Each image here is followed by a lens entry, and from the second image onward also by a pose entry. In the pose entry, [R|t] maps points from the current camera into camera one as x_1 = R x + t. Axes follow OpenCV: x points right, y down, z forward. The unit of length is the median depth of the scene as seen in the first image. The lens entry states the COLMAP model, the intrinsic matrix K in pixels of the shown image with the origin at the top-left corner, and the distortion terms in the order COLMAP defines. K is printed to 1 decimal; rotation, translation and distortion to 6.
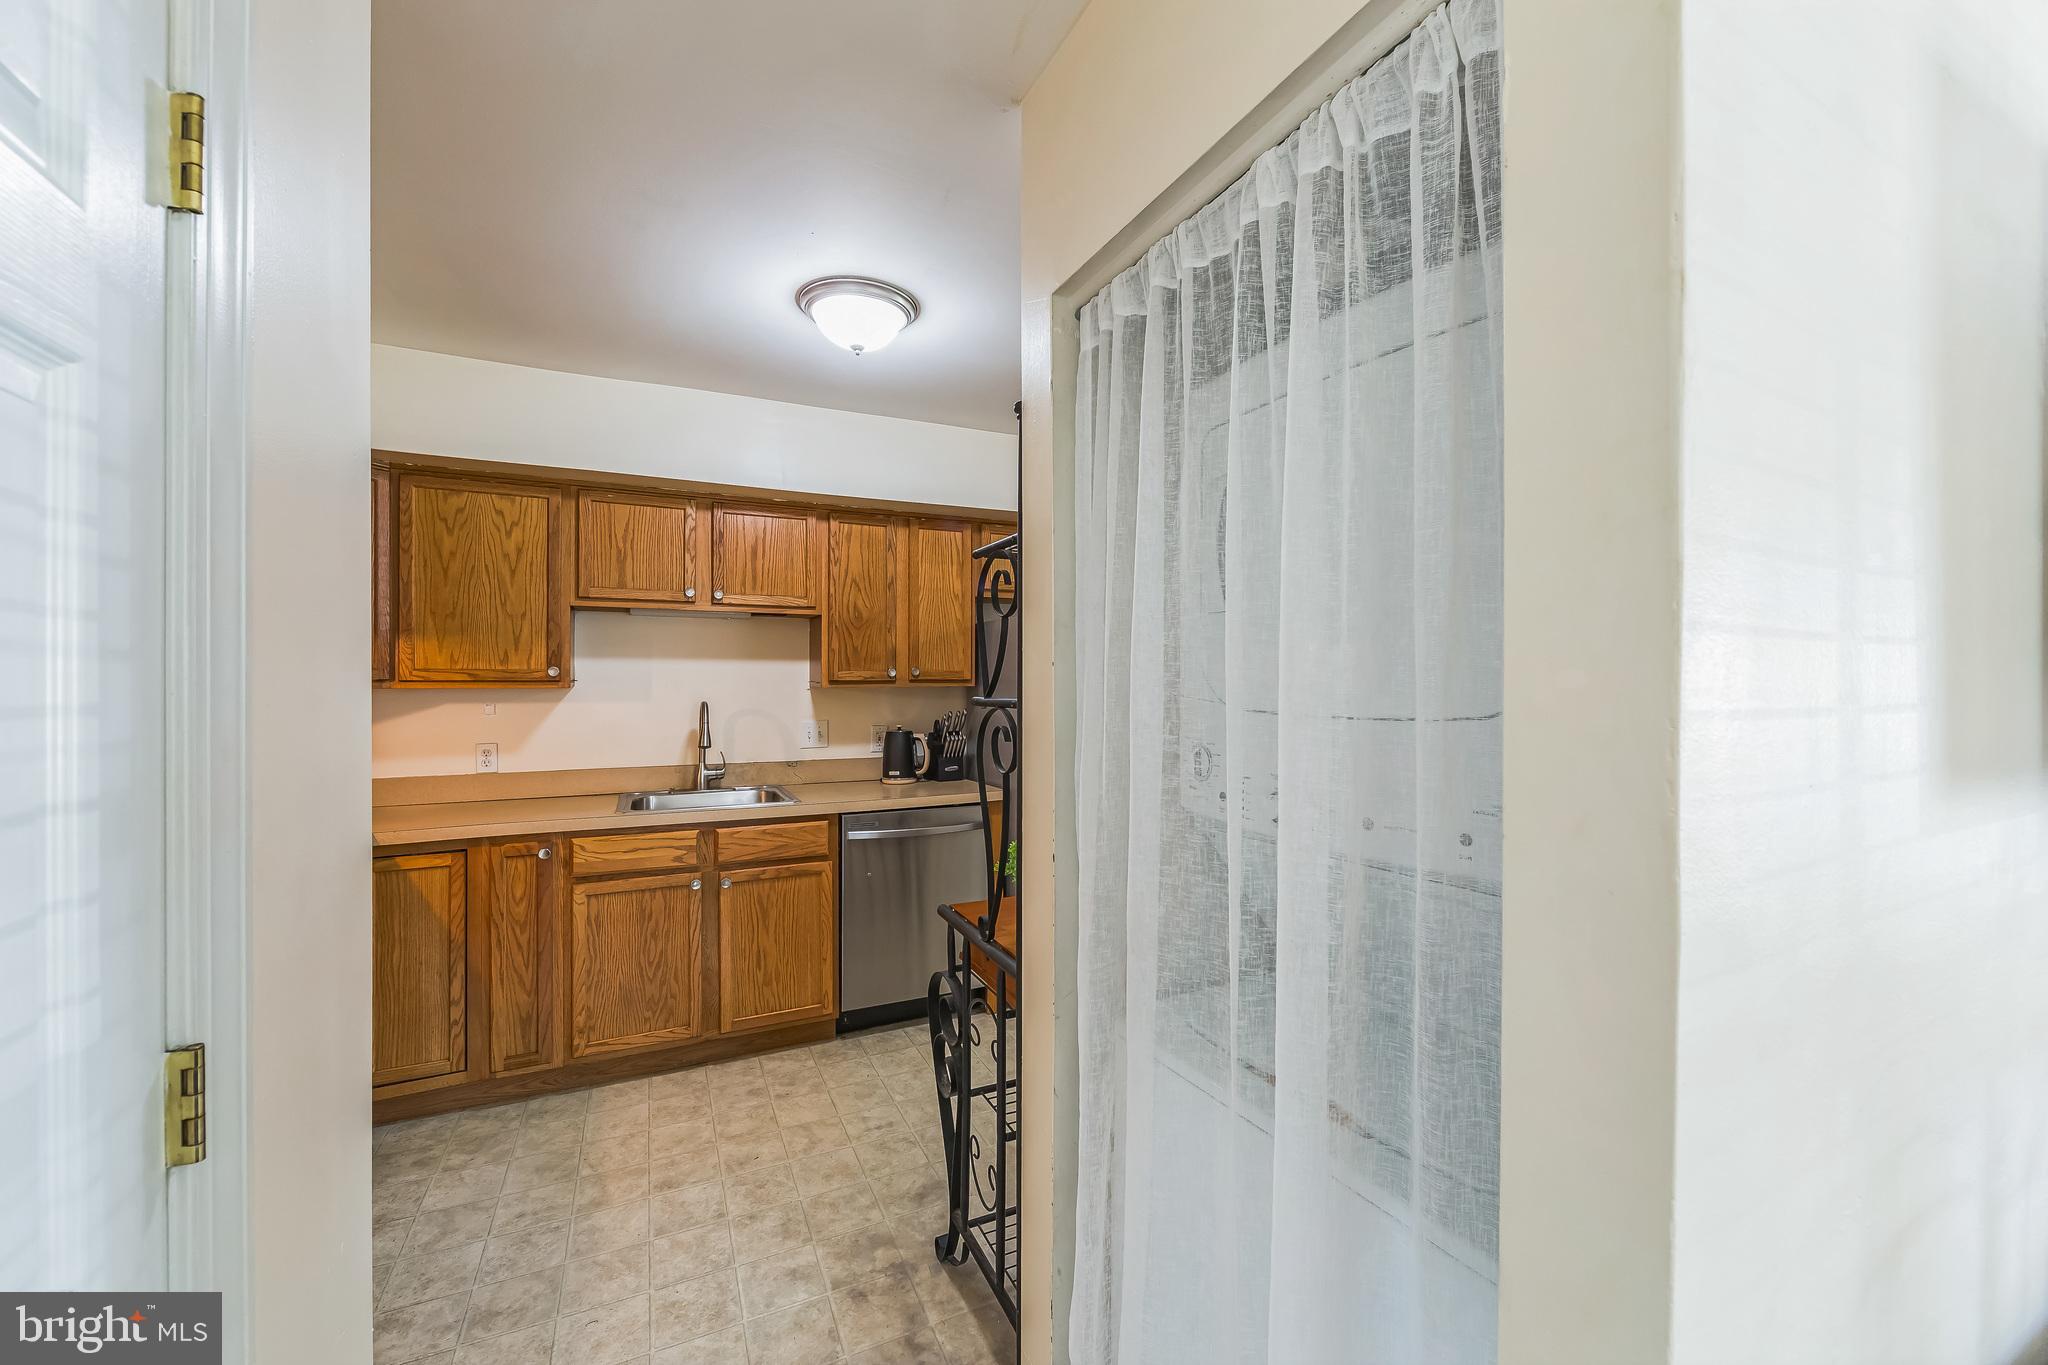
lens RADIAL K [[808.1, 0, 1031.1], [0, 808.1, 676.6], [0, 0, 1]] dist [-0.001640, -0.001349]
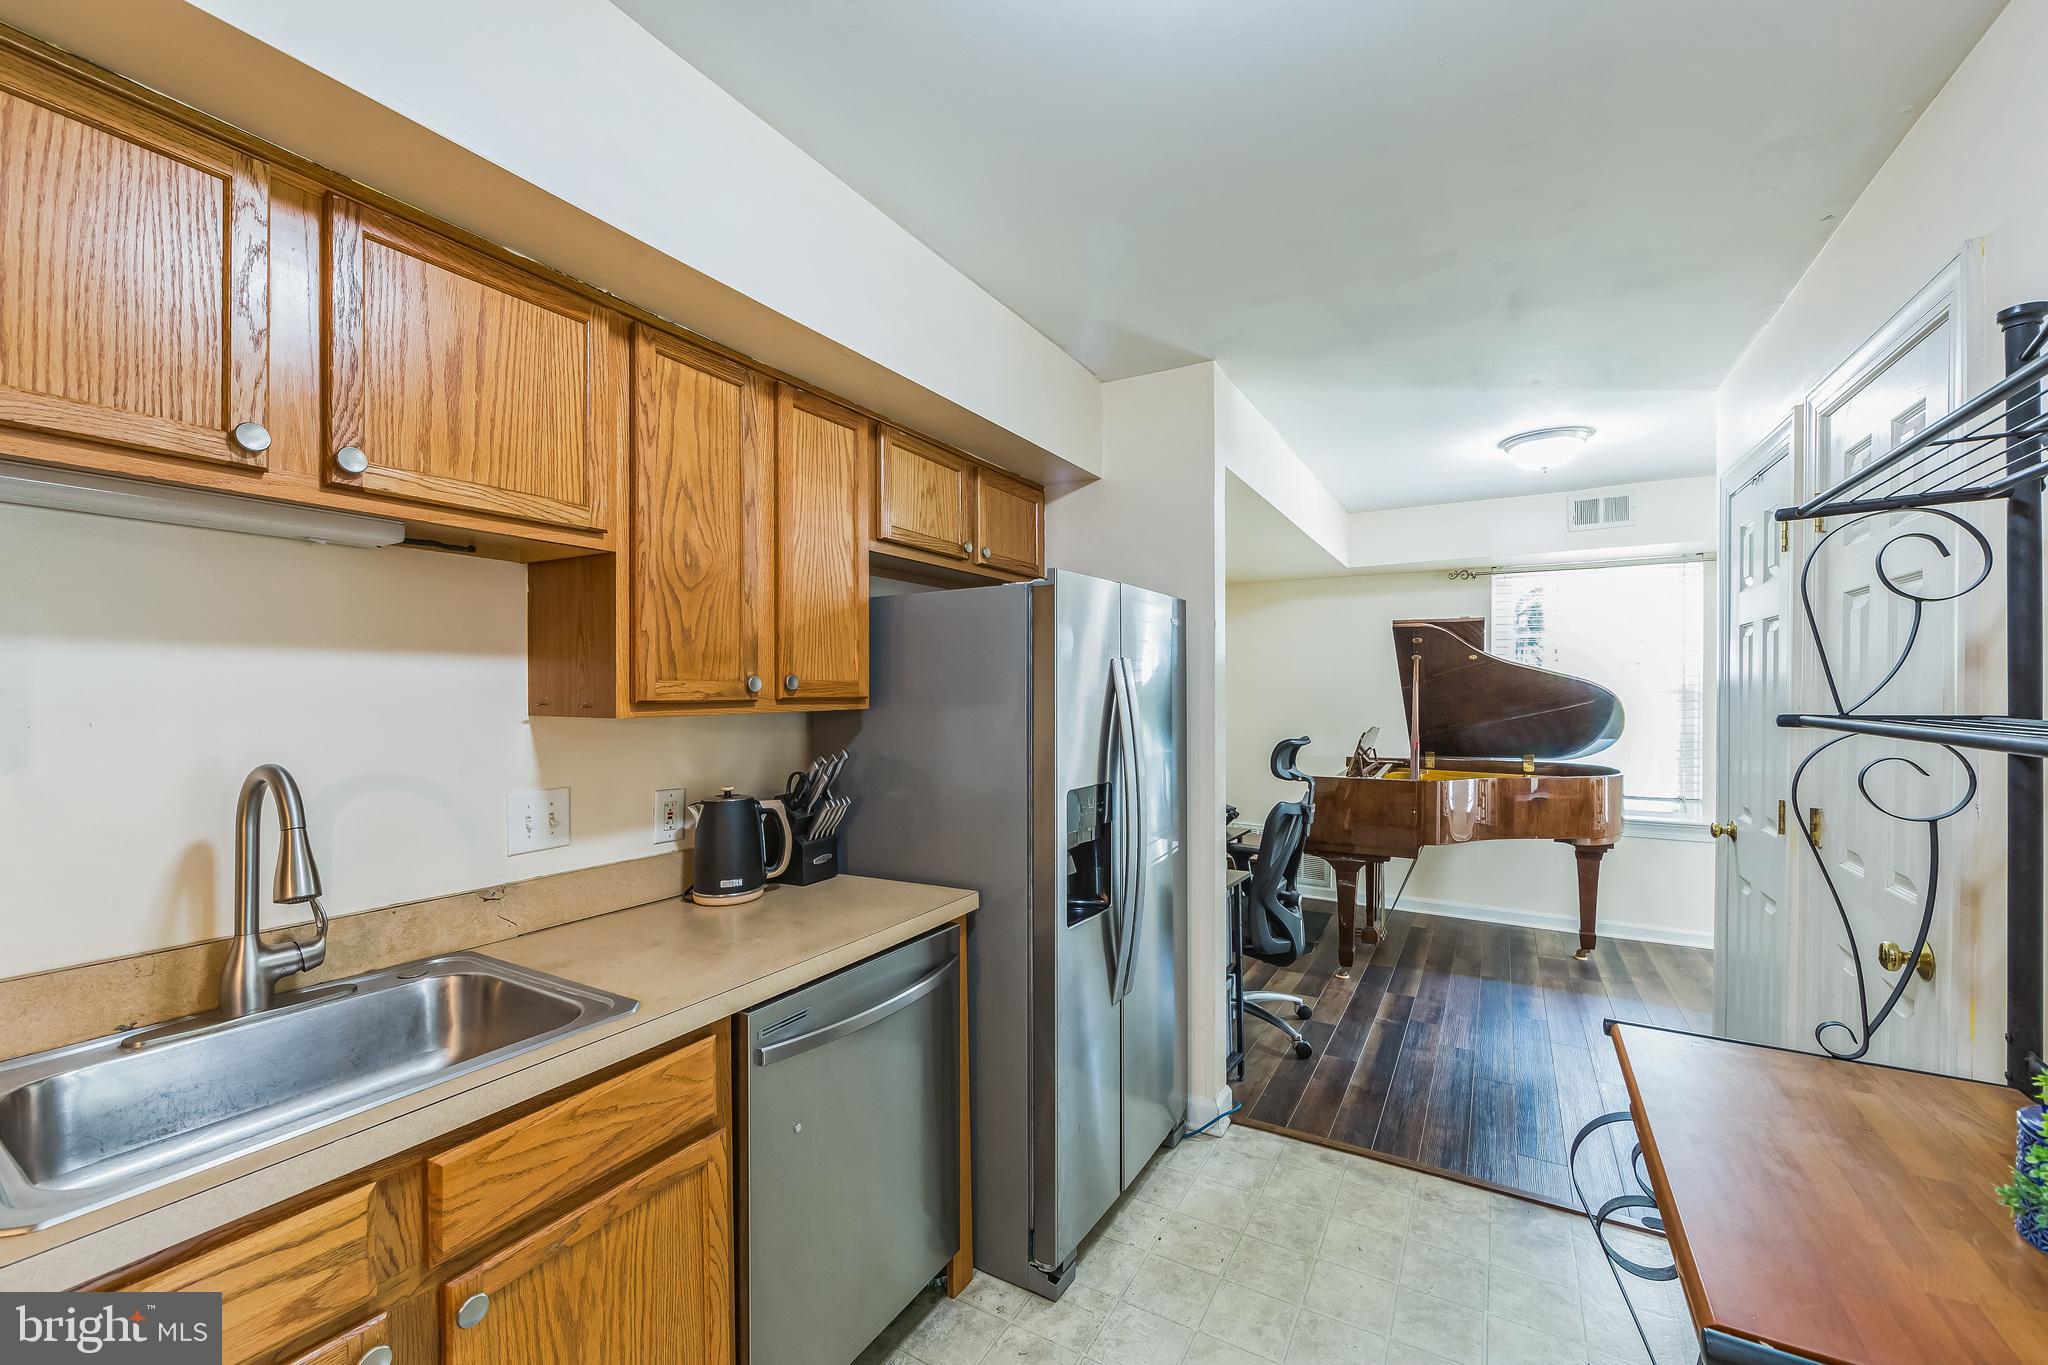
lens RADIAL K [[808.1, 0, 1030.2], [0, 808.1, 696.1], [0, 0, 1]] dist [-0.001640, -0.001349]
pose [[0.827891, -0.005116, 0.560865, -0.343609], [0.002646, 0.999983, 0.005216, 0.000193], [-0.560882, -0.002834, 0.827891, 0.549052]]
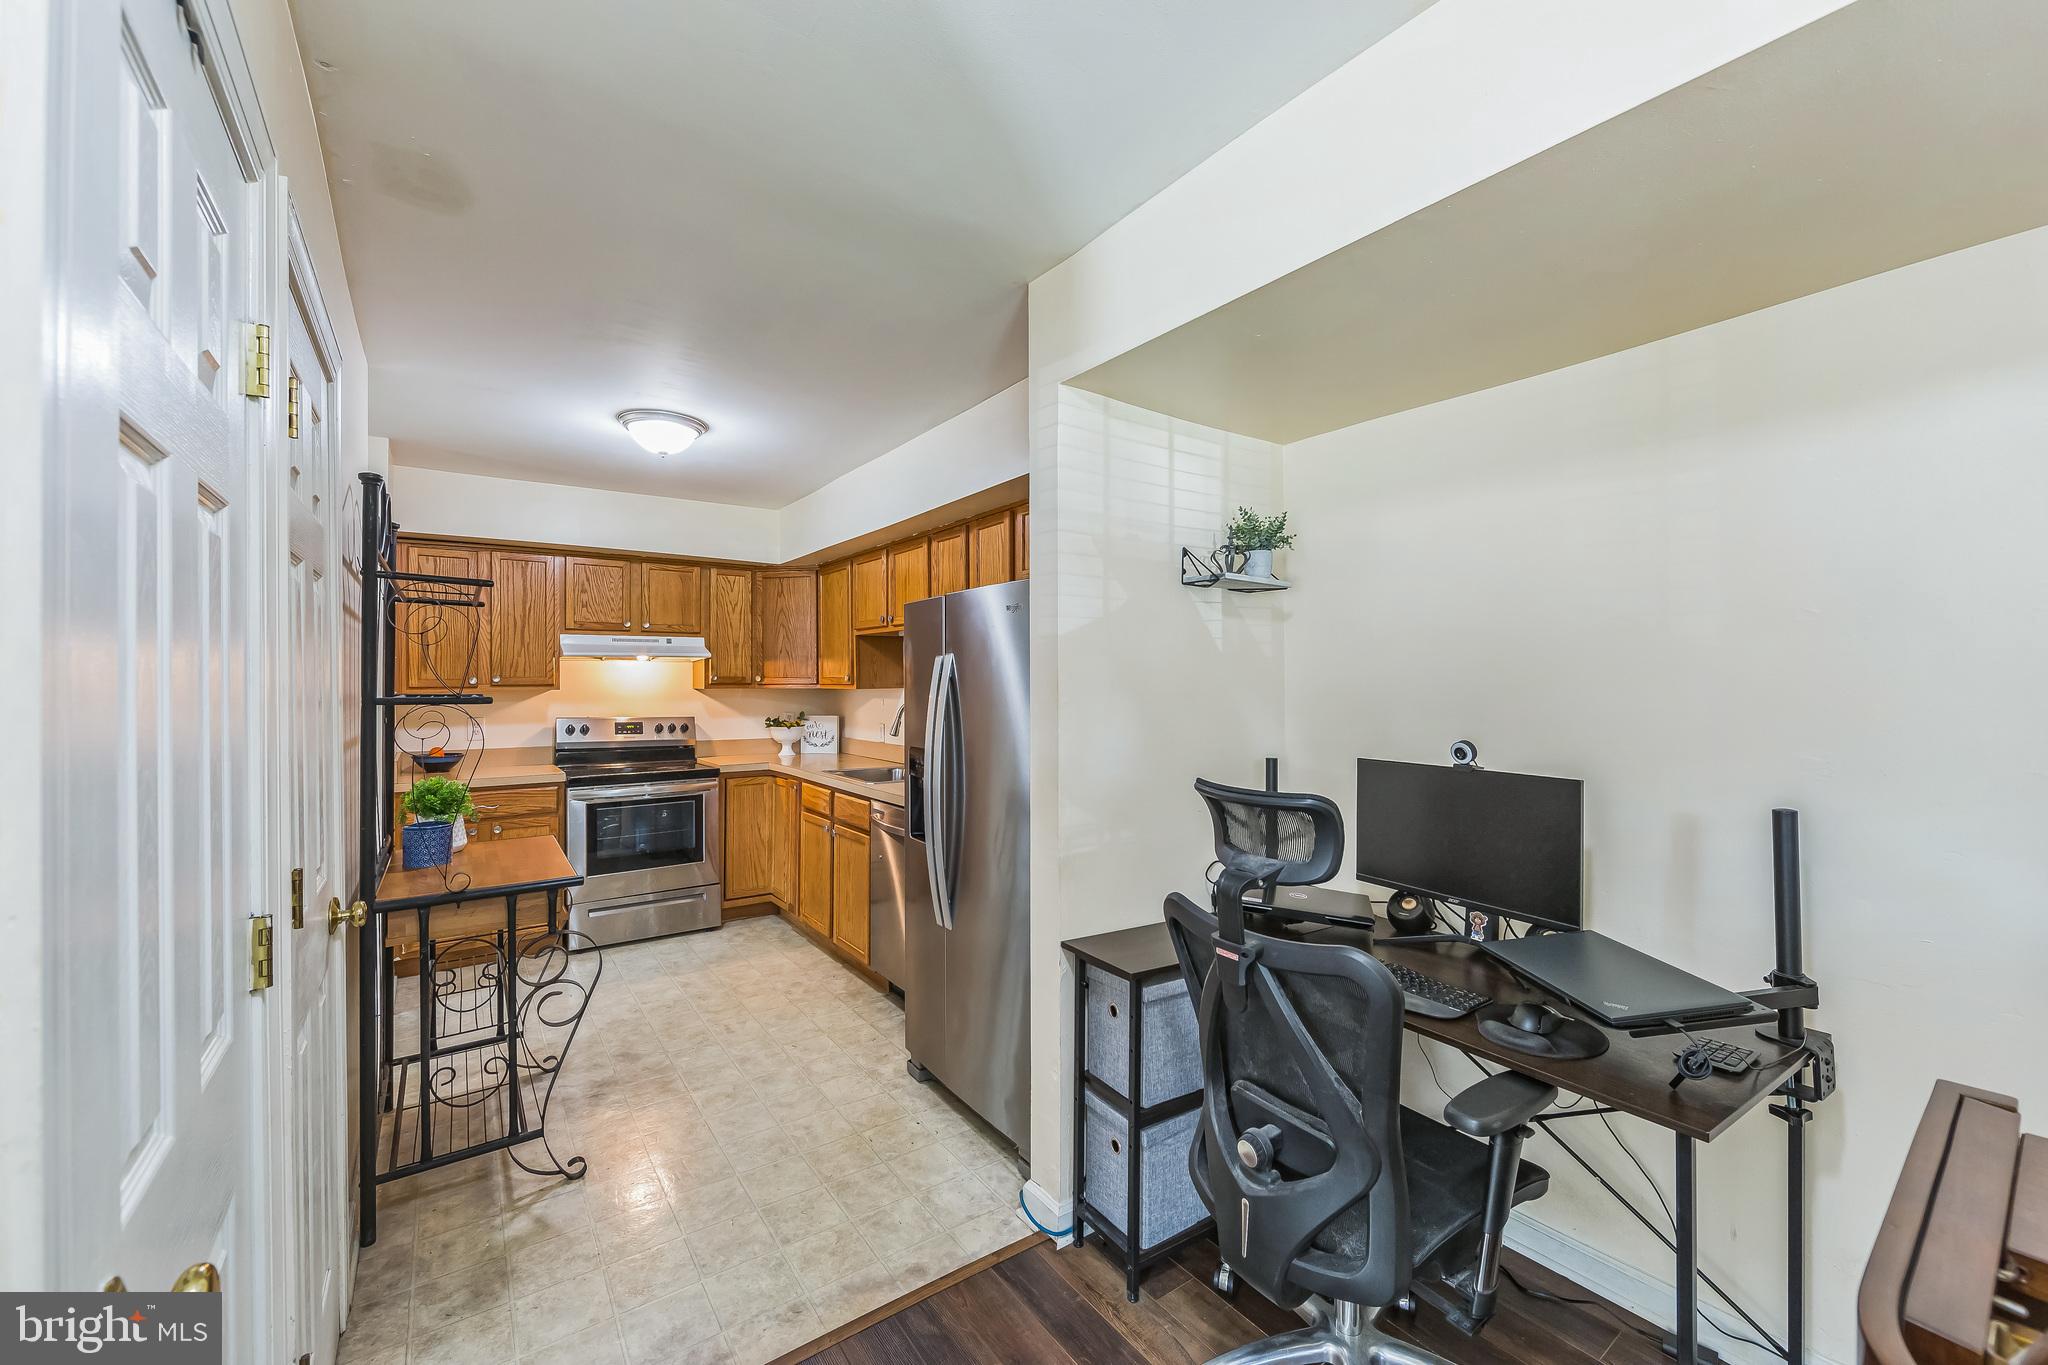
lens RADIAL K [[808.1, 0, 1024.2], [0, 808.1, 677.6], [0, 0, 1]] dist [-0.001640, -0.001349]
pose [[0.165846, -0.005399, -0.986137, 0.942705], [0.002721, 0.999984, -0.005018, 0.001042], [0.986148, -0.001851, 0.165858, 1.007747]]
